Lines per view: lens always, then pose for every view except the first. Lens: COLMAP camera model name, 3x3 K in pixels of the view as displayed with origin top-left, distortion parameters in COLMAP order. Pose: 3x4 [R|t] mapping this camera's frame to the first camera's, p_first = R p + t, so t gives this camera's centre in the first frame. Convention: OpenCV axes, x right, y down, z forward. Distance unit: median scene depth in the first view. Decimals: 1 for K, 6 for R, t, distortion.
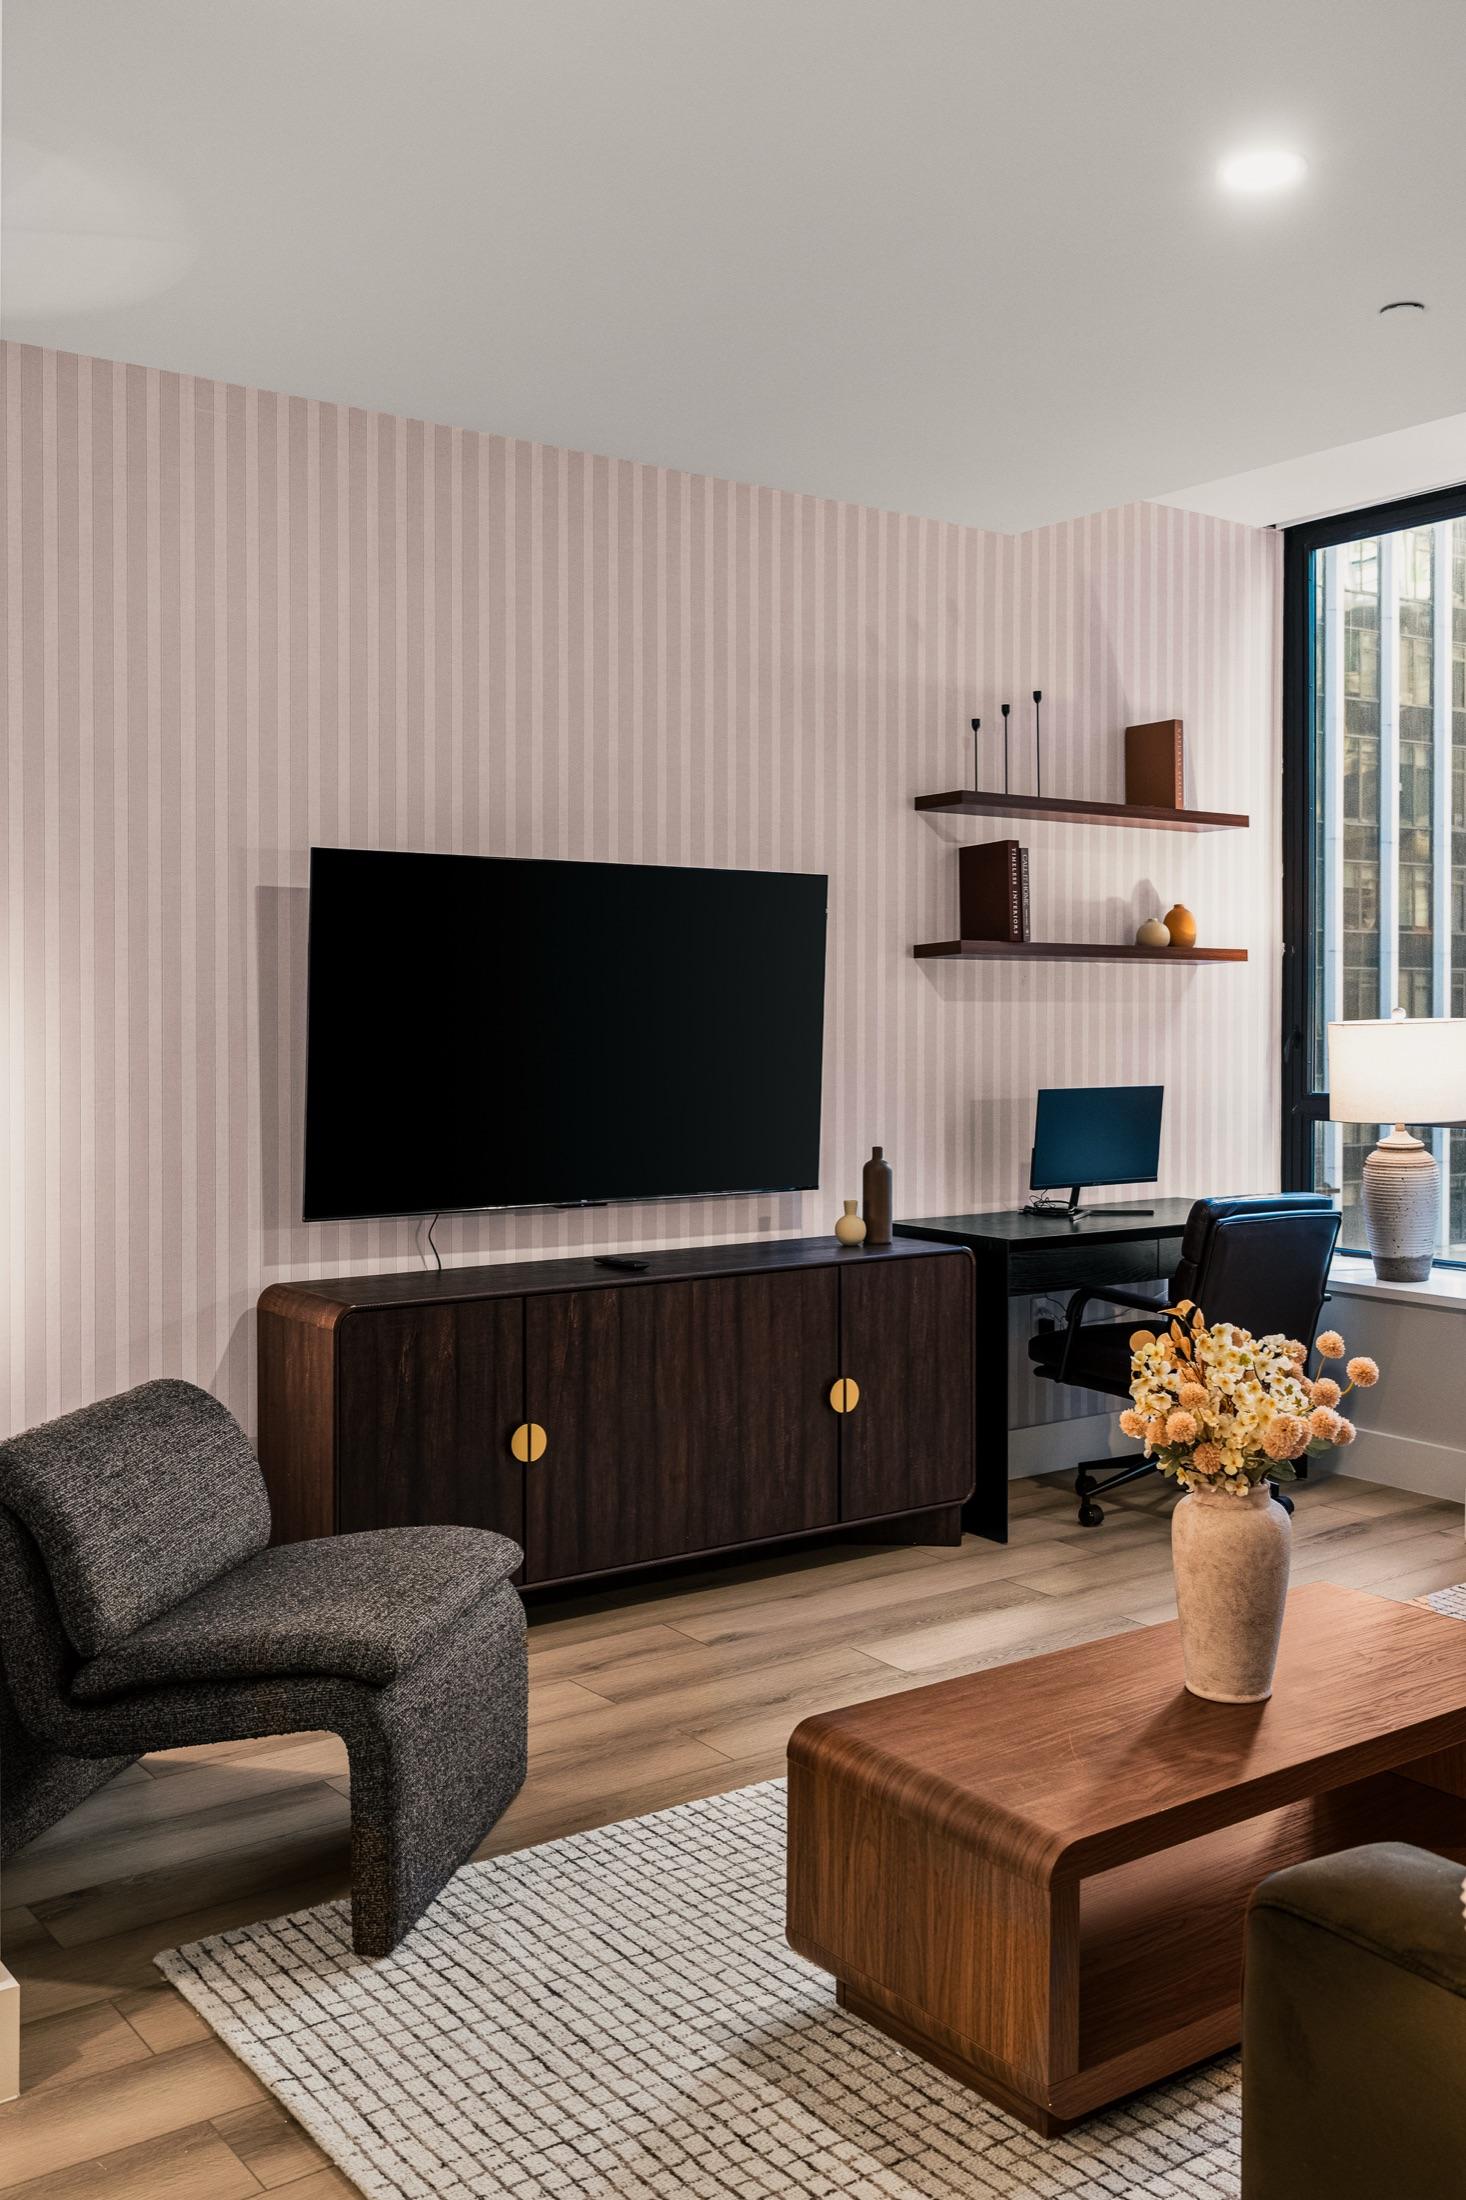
lens RADIAL K [[1973.0, 0, 716.8], [0, 1973.0, 1051.8], [0, 0, 1]] dist [-0.001249, 0.001876]
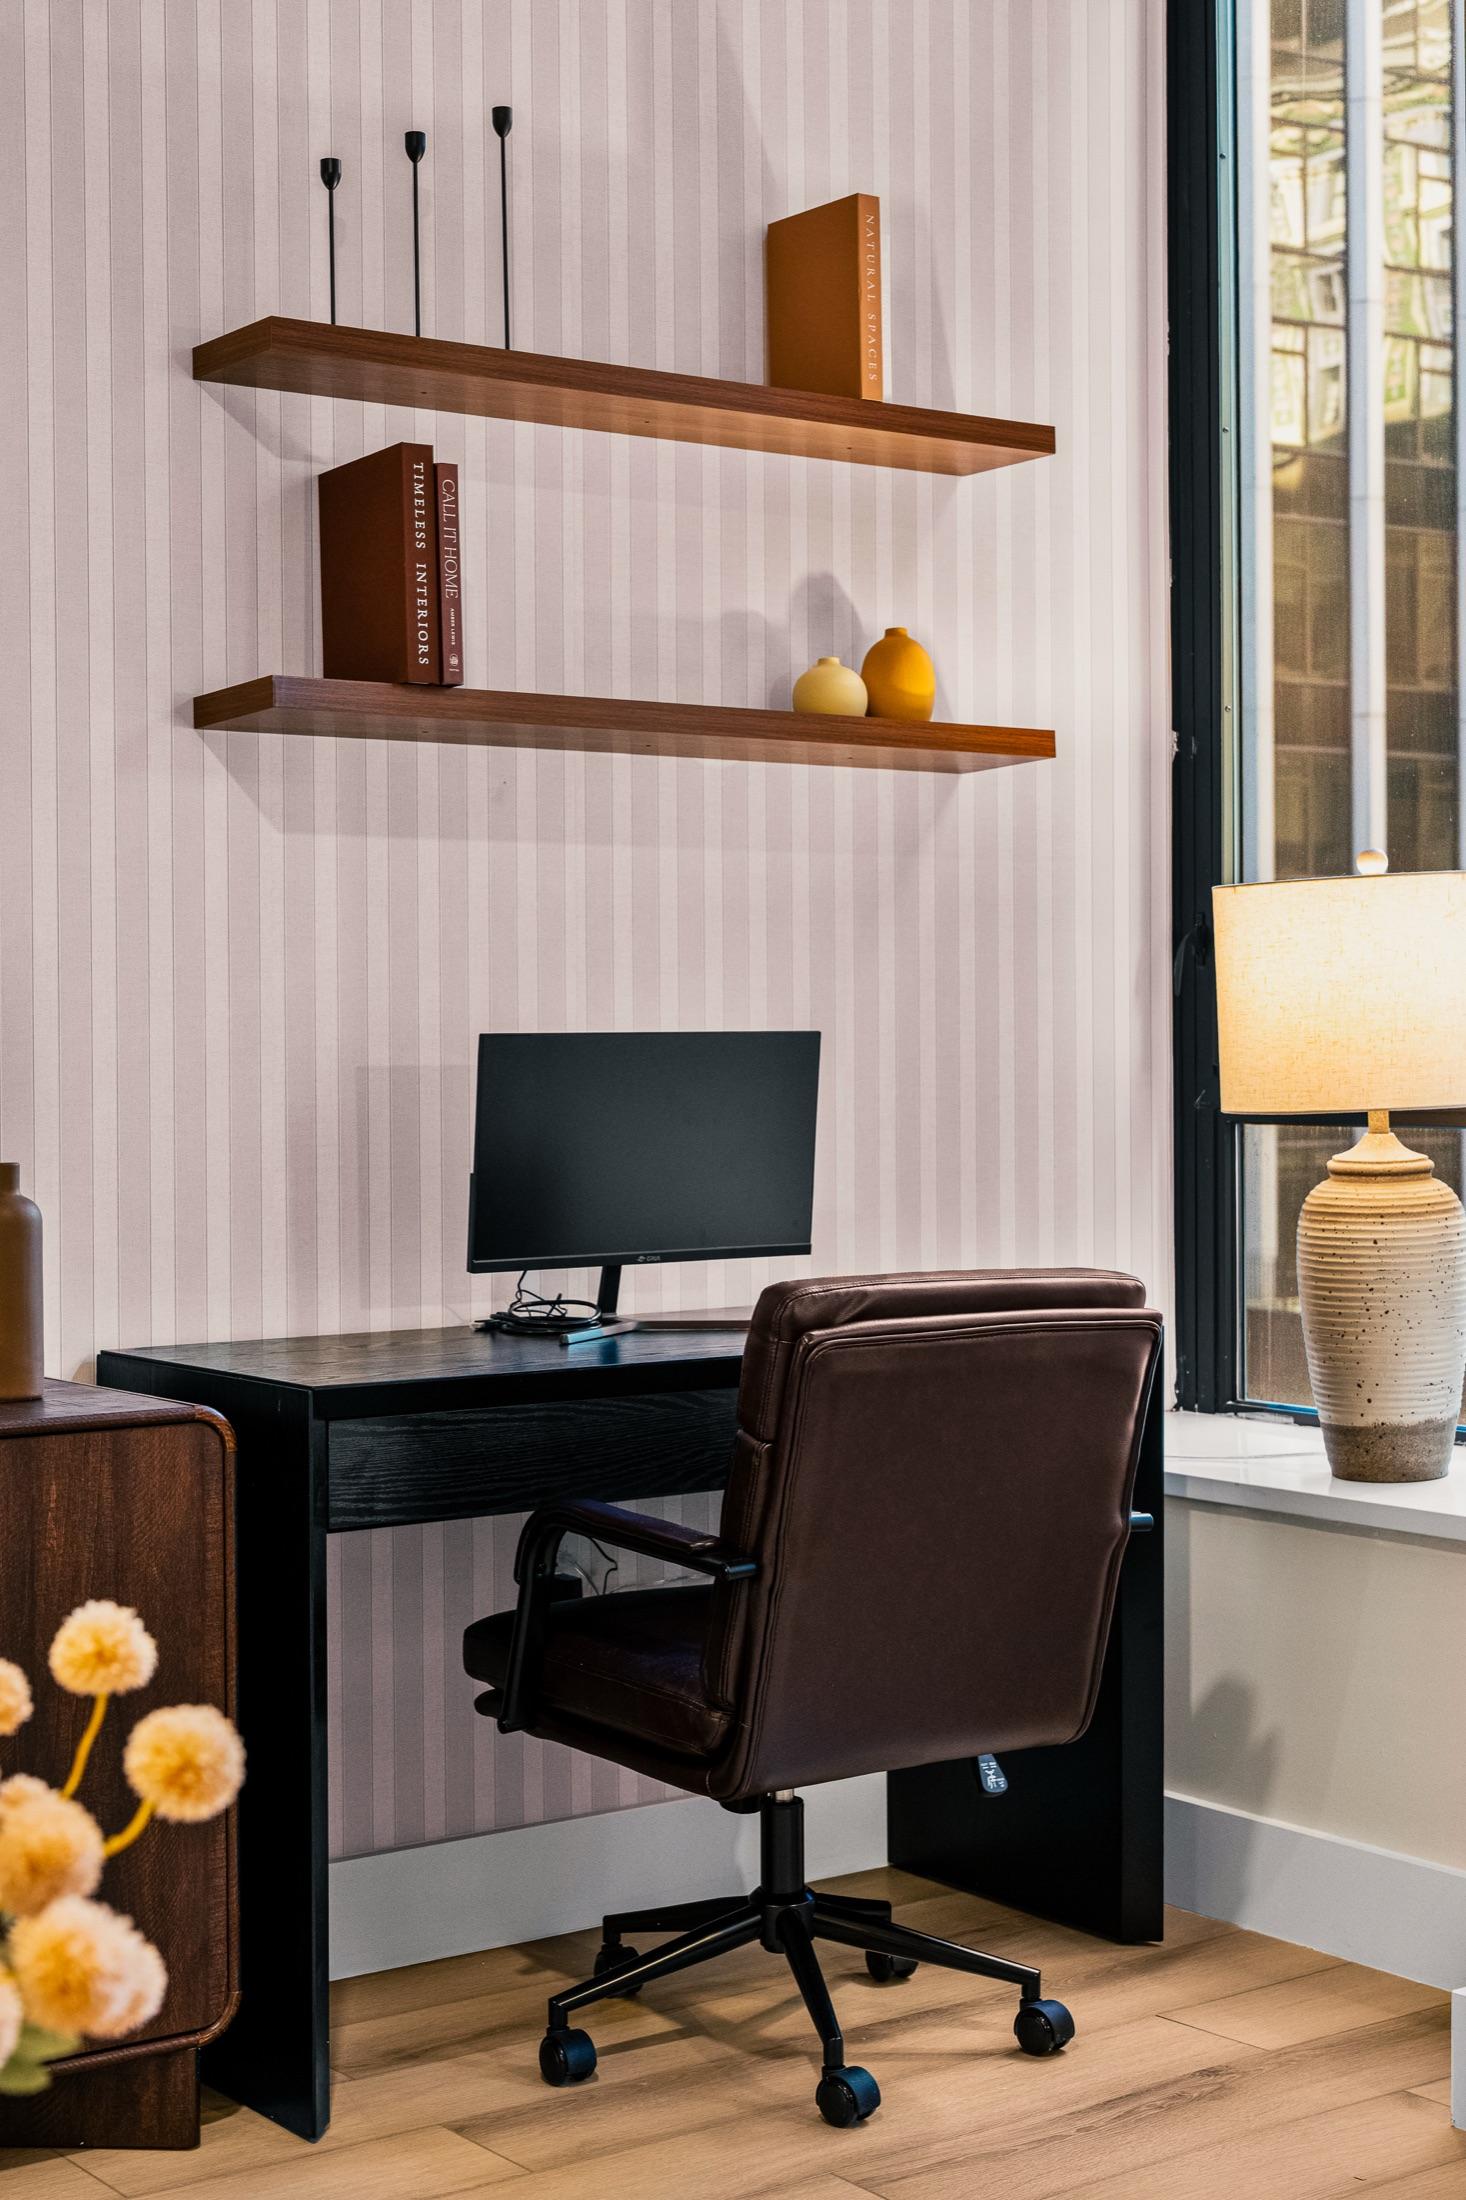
lens RADIAL K [[3186.7, 0, 733.6], [0, 3186.7, 1096.7], [0, 0, 1]] dist [0.026478, 0.000000]
pose [[0.999957, -0.009197, -0.000767, 0.209732], [0.009191, 0.999934, -0.006926, 0.036451], [0.000831, 0.006919, 0.999976, 0.306251]]
